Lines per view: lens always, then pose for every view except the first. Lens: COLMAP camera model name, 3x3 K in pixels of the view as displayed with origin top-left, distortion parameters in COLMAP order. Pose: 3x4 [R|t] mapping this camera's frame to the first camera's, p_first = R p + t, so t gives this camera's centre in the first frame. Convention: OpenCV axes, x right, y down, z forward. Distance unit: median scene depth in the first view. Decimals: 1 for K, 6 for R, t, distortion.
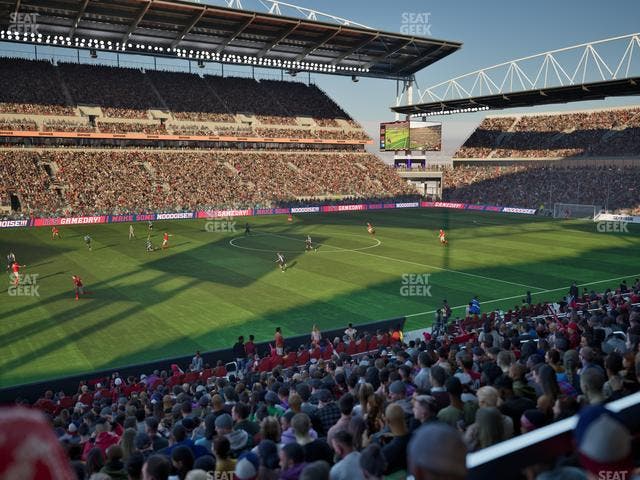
lens RADIAL K [[600.9, 0, 321.0], [0, 600.9, 238.7], [0, 0, 1]] dist [0.000270, 0.000000]
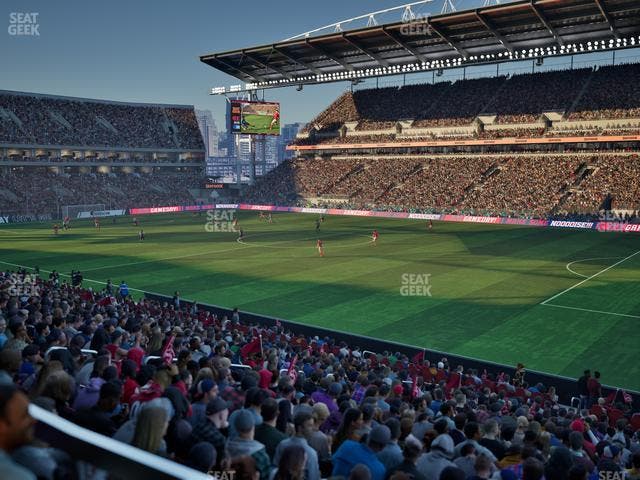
lens RADIAL K [[600.9, 0, 323.6], [0, 600.9, 241.7], [0, 0, 1]] dist [0.000270, 0.000000]
pose [[0.330055, 0.112213, -0.937268, 0.584622], [-0.112807, 0.990483, 0.078860, -0.047324], [0.937197, 0.079702, 0.339572, 0.379123]]
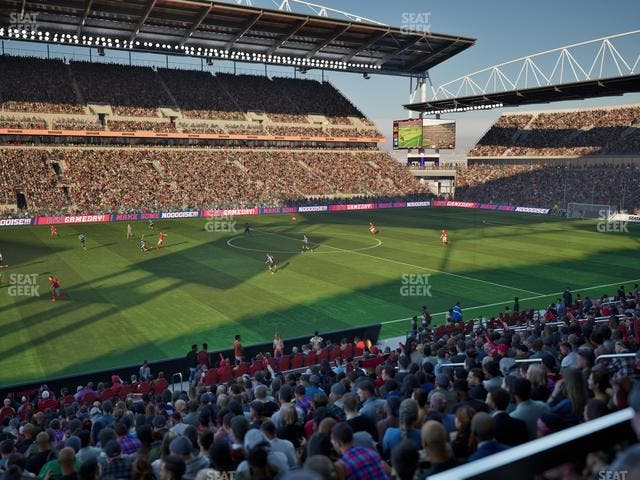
lens RADIAL K [[600.9, 0, 320.9], [0, 600.9, 238.5], [0, 0, 1]] dist [0.000270, 0.000000]
pose [[0.999368, 0.004305, -0.035297, 0.020085], [-0.004225, 0.999988, 0.002346, -0.001520], [0.035307, -0.002195, 0.999374, 0.013263]]
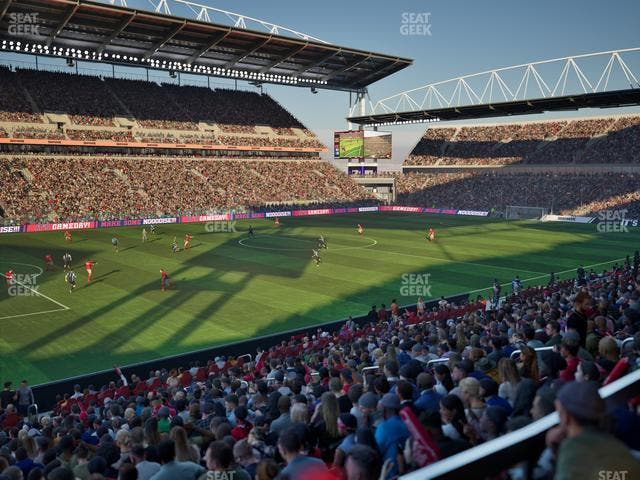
lens RADIAL K [[600.9, 0, 321.5], [0, 600.9, 239.0], [0, 0, 1]] dist [0.000270, 0.000000]
pose [[0.991148, -0.014605, 0.131954, -0.084512], [0.016001, 0.999827, -0.009523, 0.006279], [-0.131792, 0.011551, 0.991210, -0.053013]]
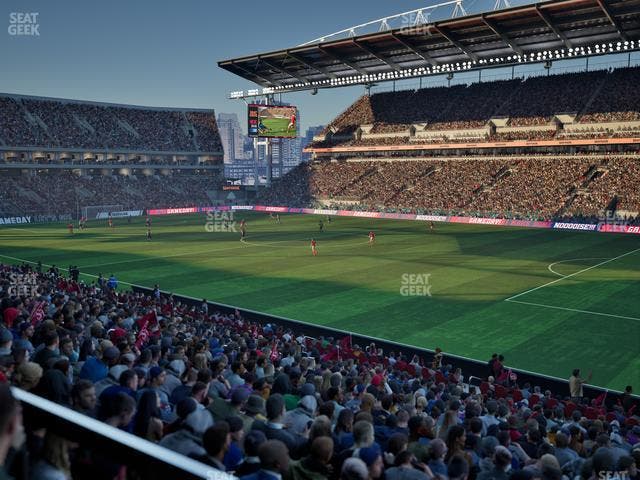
lens RADIAL K [[600.9, 0, 323.4], [0, 600.9, 241.6], [0, 0, 1]] dist [0.000270, 0.000000]
pose [[0.283633, 0.109984, -0.952605, 0.613596], [-0.114725, 0.990158, 0.080161, -0.049872], [0.952045, 0.086551, 0.293460, 0.401713]]
